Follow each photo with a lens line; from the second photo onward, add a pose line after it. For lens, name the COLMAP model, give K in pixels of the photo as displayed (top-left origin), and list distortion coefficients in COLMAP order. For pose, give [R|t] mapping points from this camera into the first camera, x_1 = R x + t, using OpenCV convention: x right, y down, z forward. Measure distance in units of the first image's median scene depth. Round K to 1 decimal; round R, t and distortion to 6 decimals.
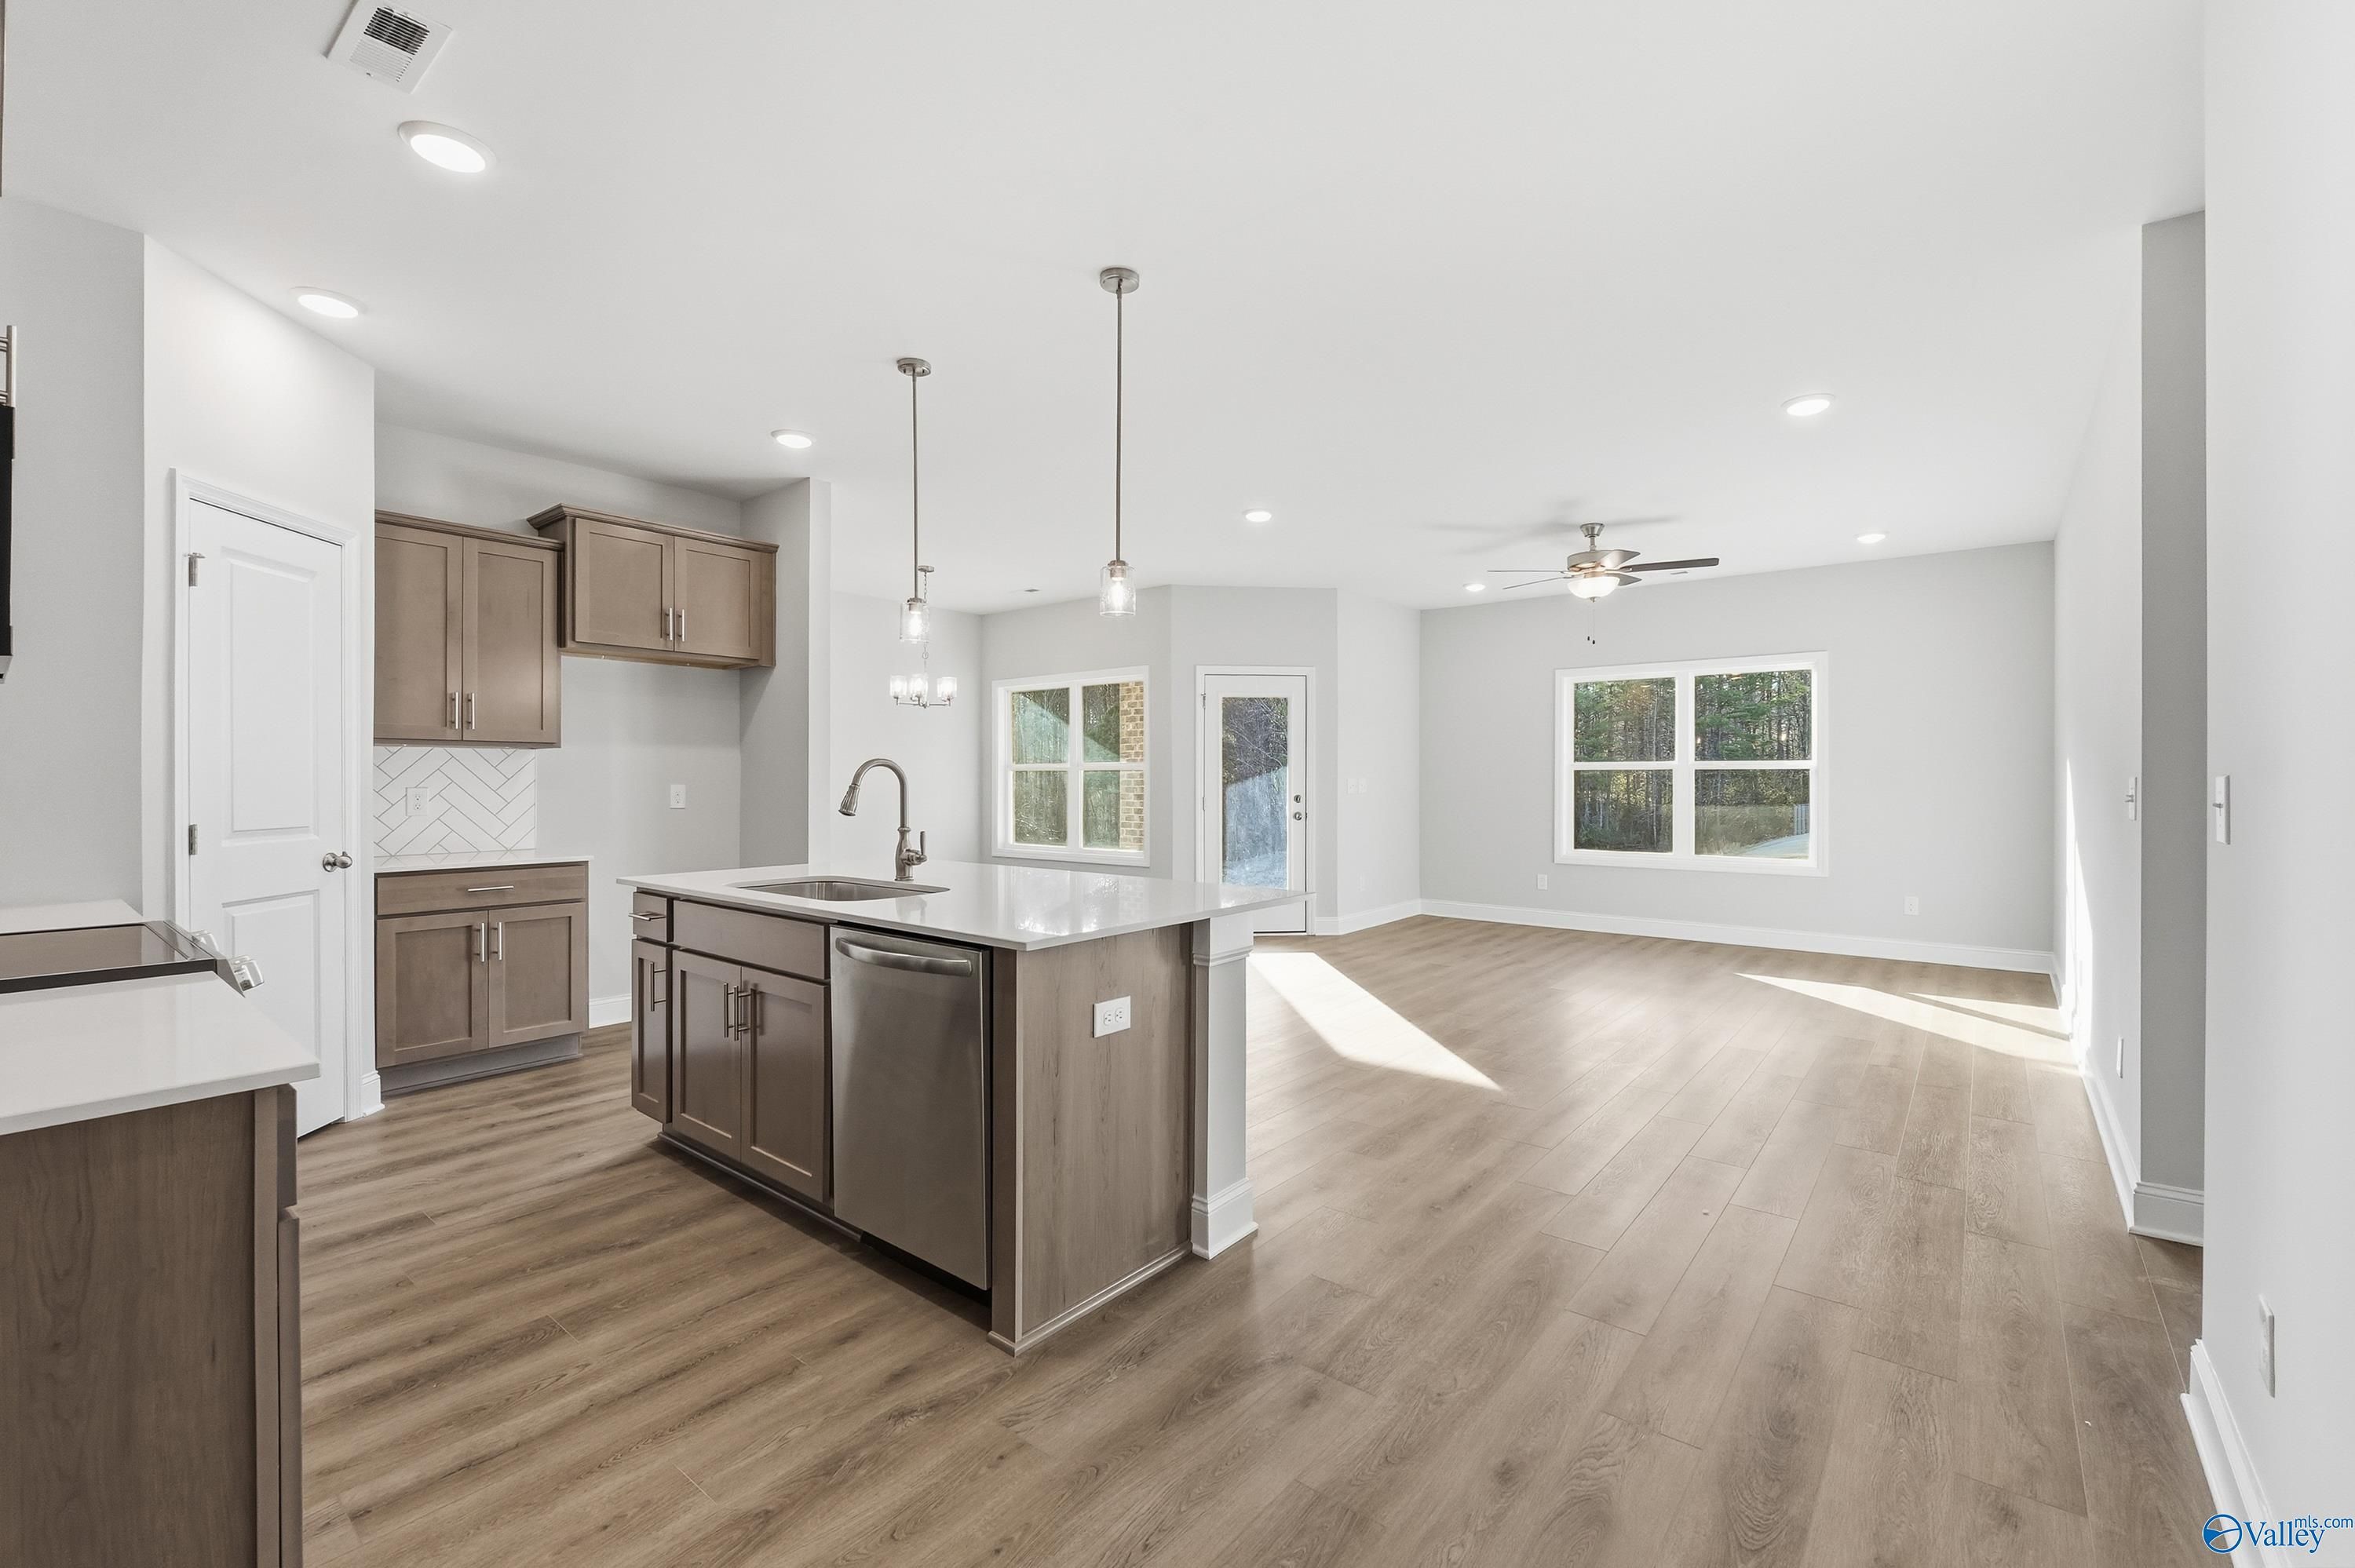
lens RADIAL K [[996.7, 0, 1174.6], [0, 996.7, 776.9], [0, 0, 1]] dist [0.002107, 0.000144]
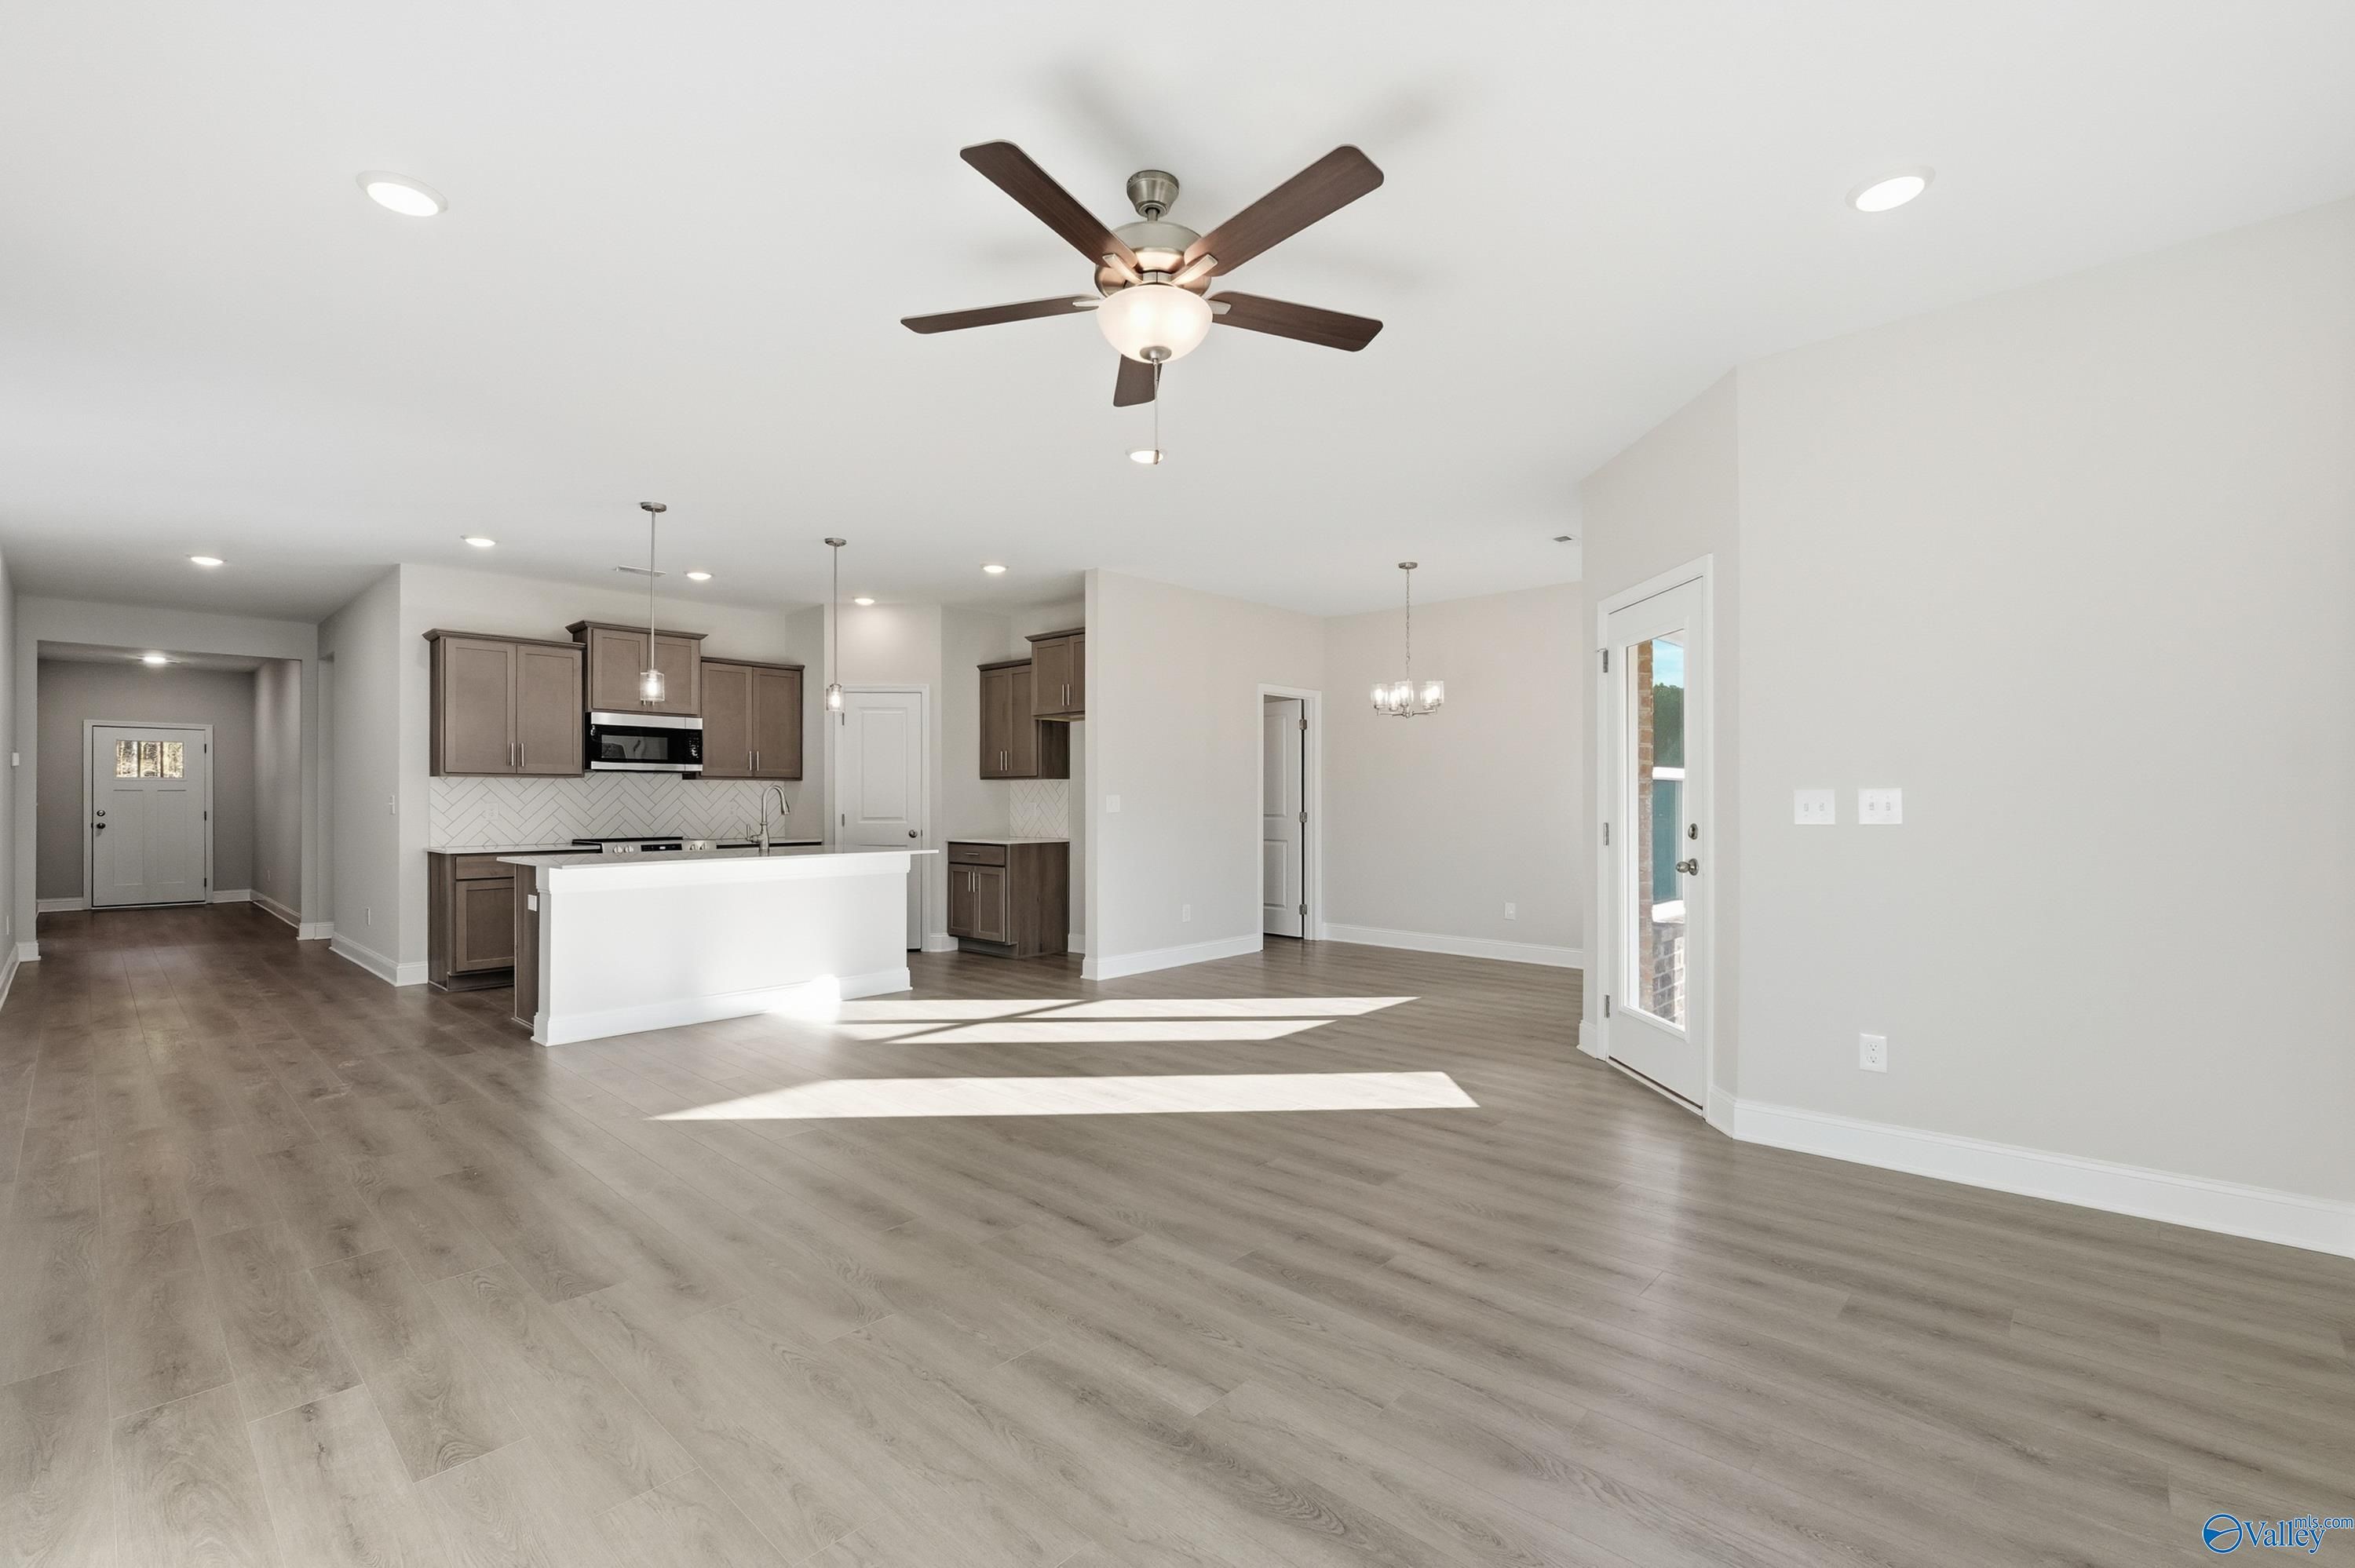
lens RADIAL K [[1035.7, 0, 1181.8], [0, 1035.7, 794.4], [0, 0, 1]] dist [0.000739, 0.000074]
pose [[-0.068544, -0.006145, -0.997629, 1.259909], [0.003363, 0.999974, -0.006391, 0.011964], [0.997642, -0.003793, -0.068521, 1.534824]]
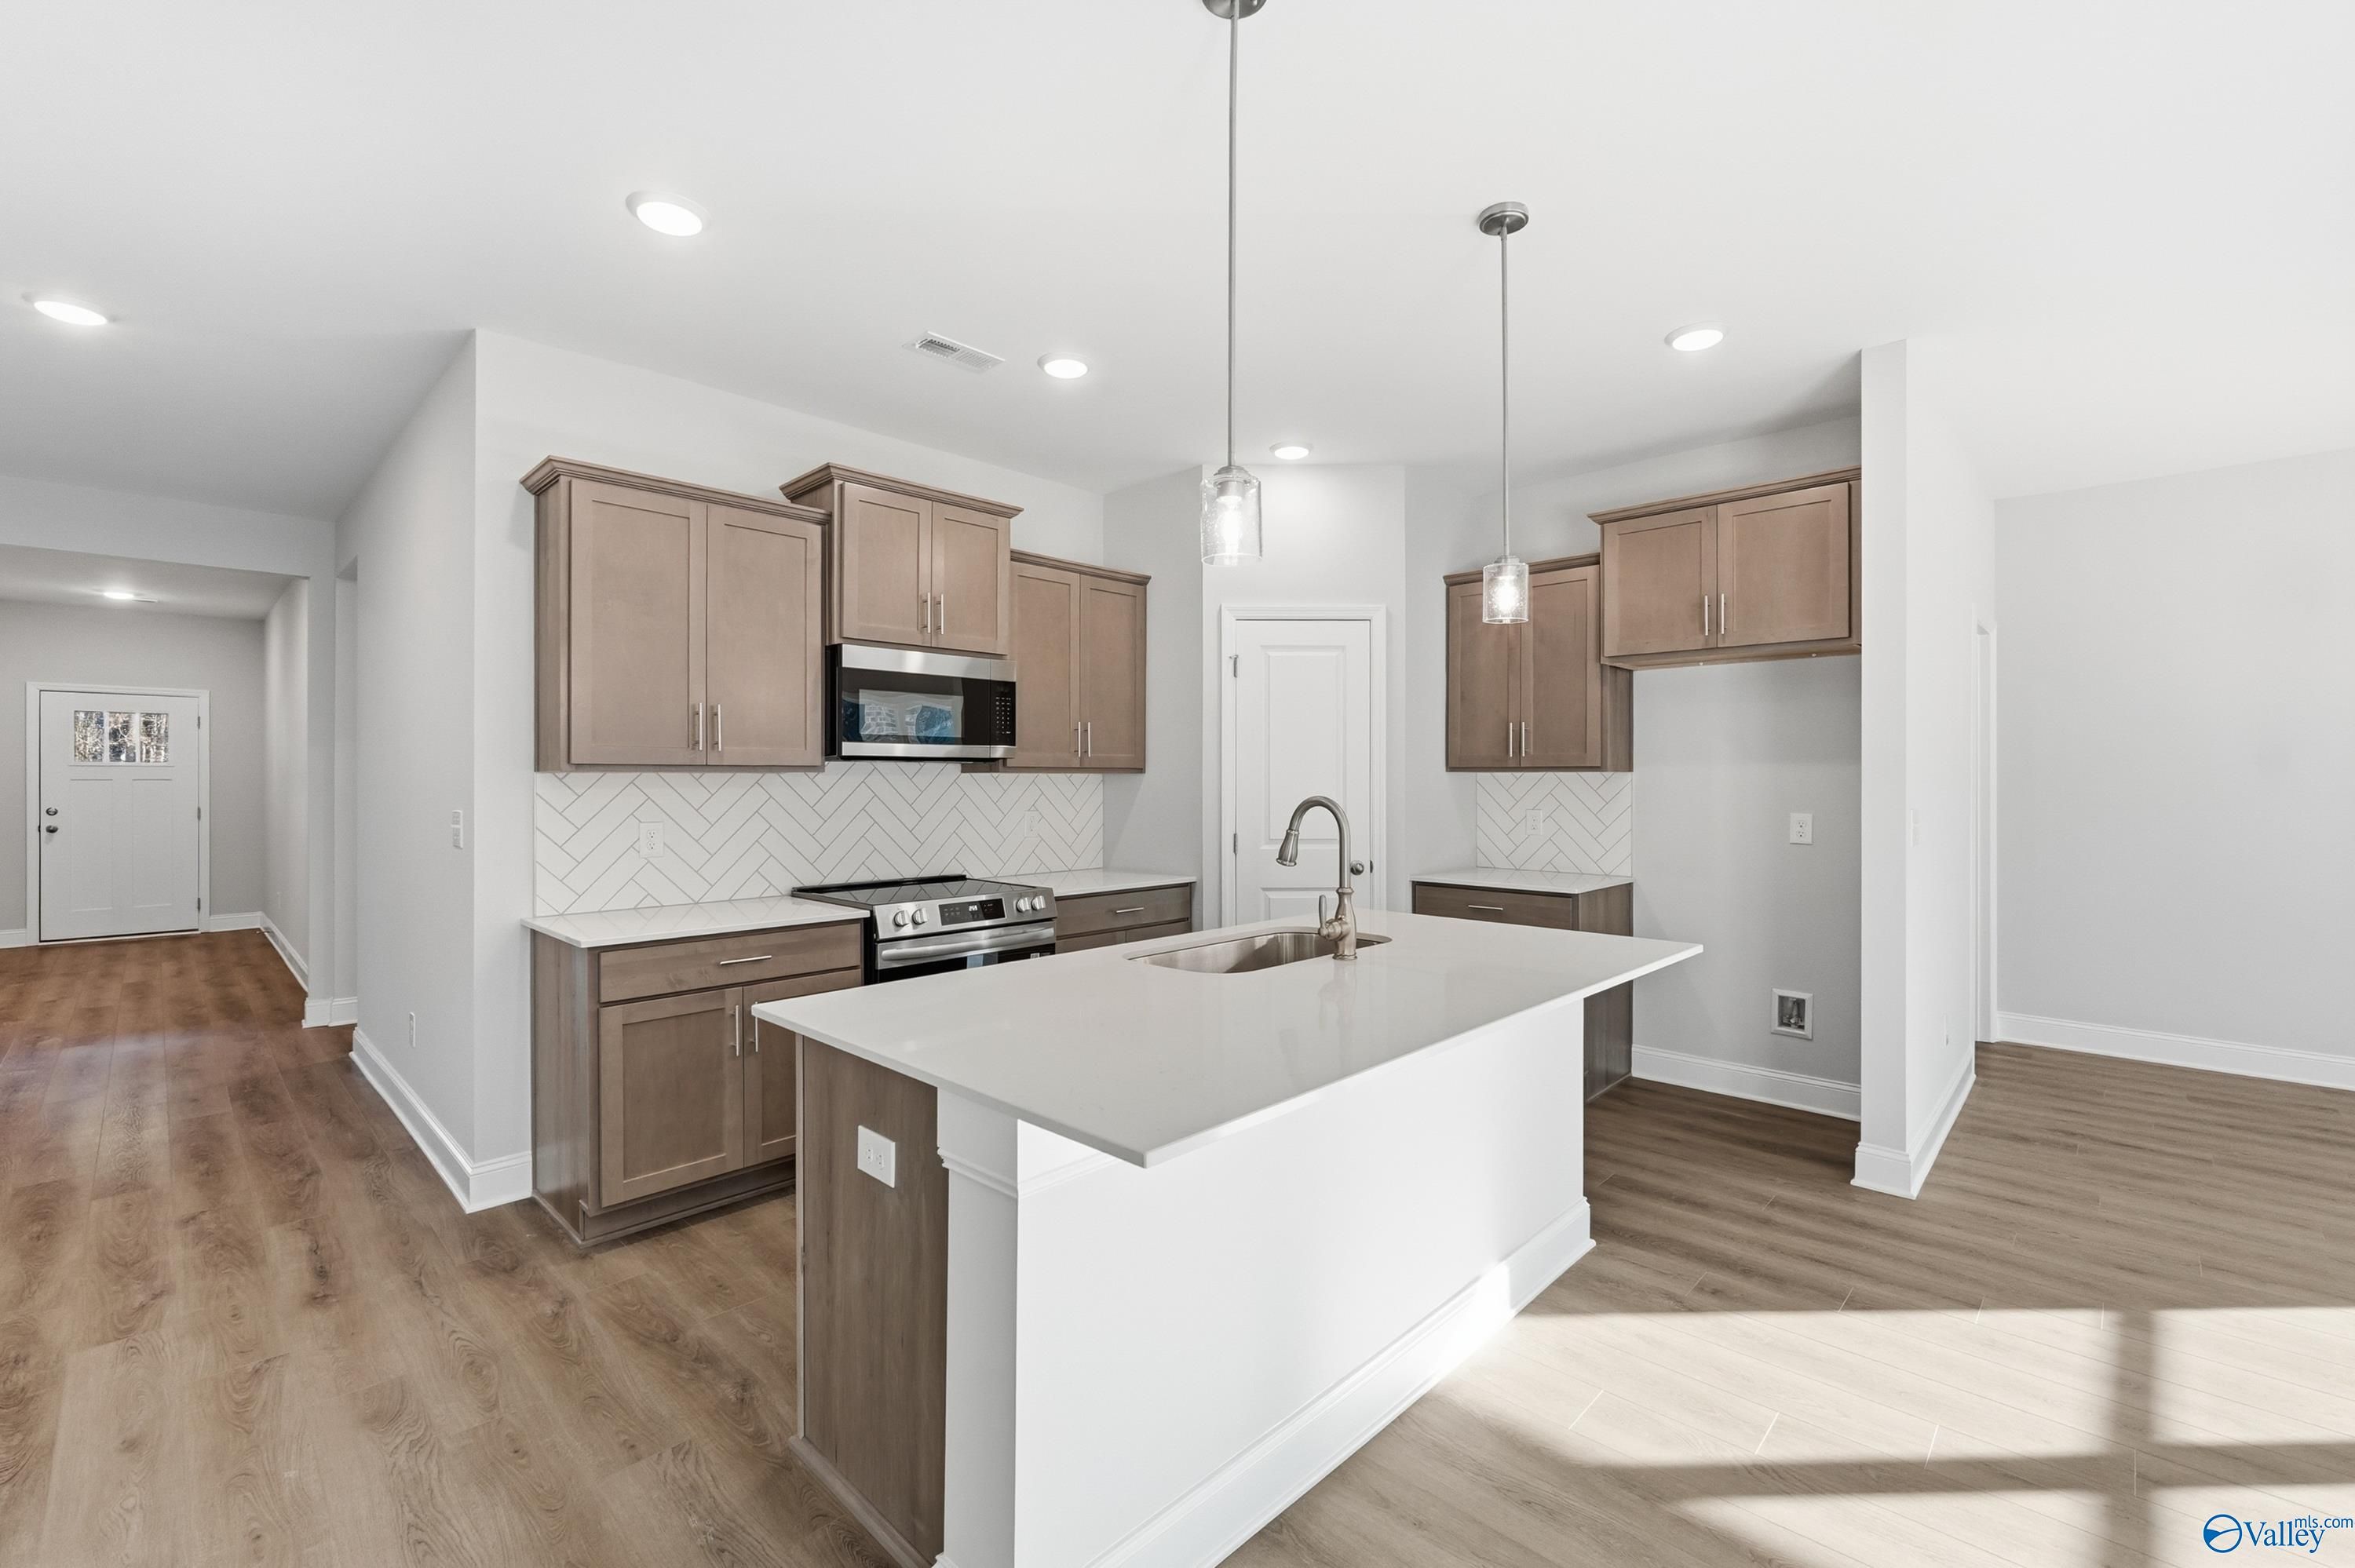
lens RADIAL K [[996.7, 0, 1174.6], [0, 996.7, 776.9], [0, 0, 1]] dist [0.002107, 0.000144]
pose [[-0.086881, -0.001415, -0.996218, 0.395083], [0.002364, 0.999996, -0.001626, -0.026016], [0.996216, -0.002497, -0.086878, 0.763774]]
